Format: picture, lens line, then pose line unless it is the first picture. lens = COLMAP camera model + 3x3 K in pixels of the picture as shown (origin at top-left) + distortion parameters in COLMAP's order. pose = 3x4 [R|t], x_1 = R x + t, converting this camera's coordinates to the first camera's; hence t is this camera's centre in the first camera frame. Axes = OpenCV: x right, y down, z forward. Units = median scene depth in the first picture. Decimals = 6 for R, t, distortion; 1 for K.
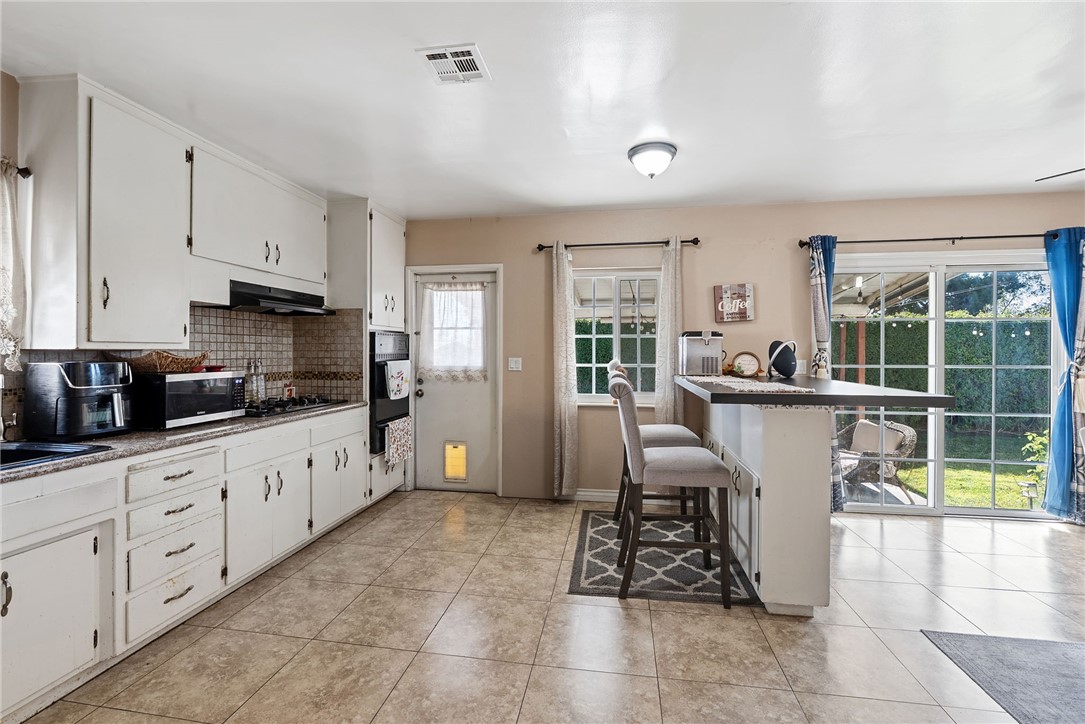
lens RADIAL K [[477.1, 0, 541.3], [0, 477.1, 351.3], [0, 0, 1]] dist [-0.015279, 0.003682]
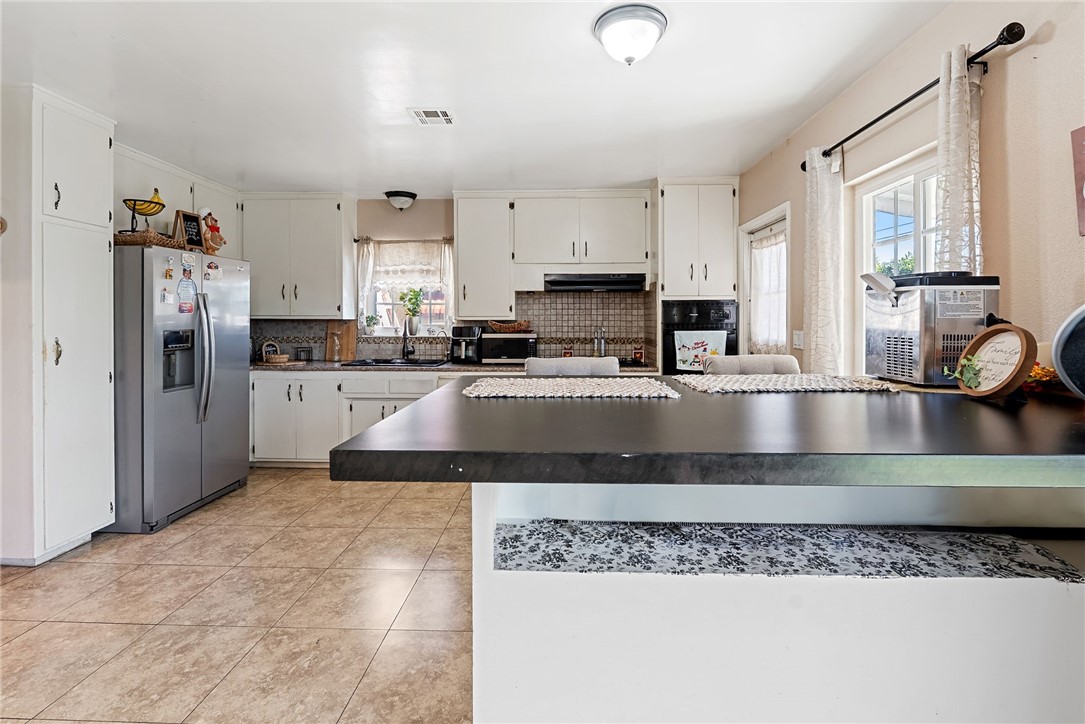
lens RADIAL K [[490.2, 0, 545.6], [0, 490.2, 322.9], [0, 0, 1]] dist [-0.001892, 0.000110]
pose [[0.136985, 0.004554, -0.990563, 0.878217], [-0.000037, 0.999989, 0.004592, -0.001141], [0.990573, -0.000593, 0.136983, 0.764585]]
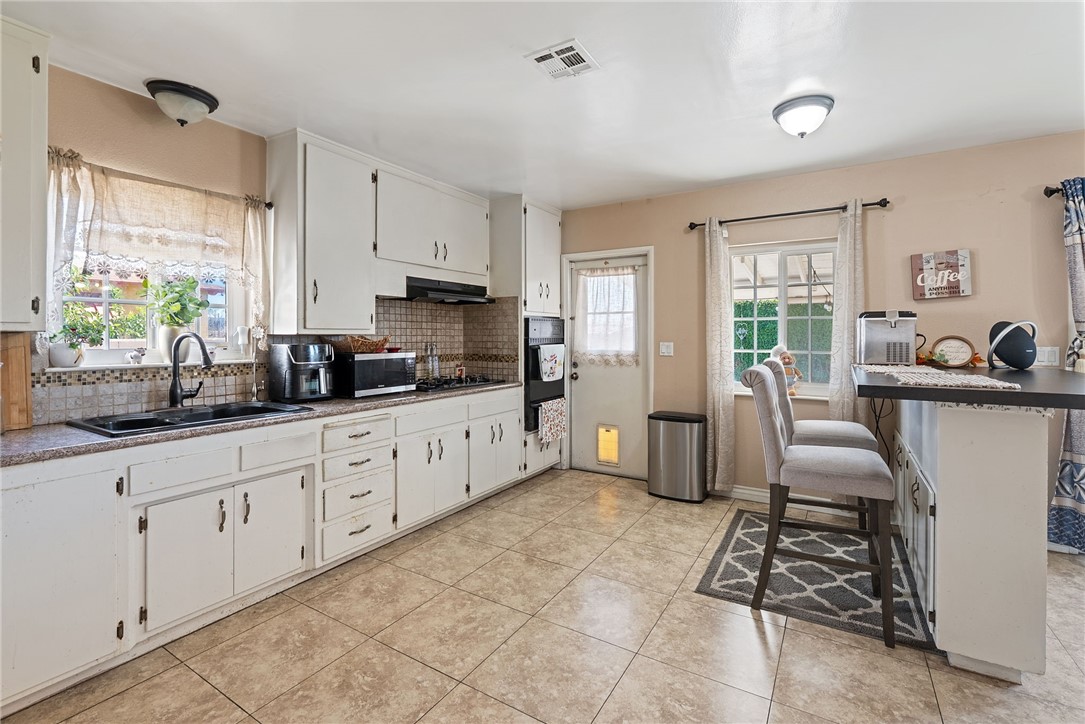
lens RADIAL K [[484.6, 0, 543.4], [0, 484.6, 336.0], [0, 0, 1]] dist [-0.009943, 0.001288]
pose [[0.925972, -0.000790, -0.377591, 0.121327], [0.000828, 1.000000, -0.000063, 0.000683], [0.377591, -0.000255, 0.925973, -0.001553]]
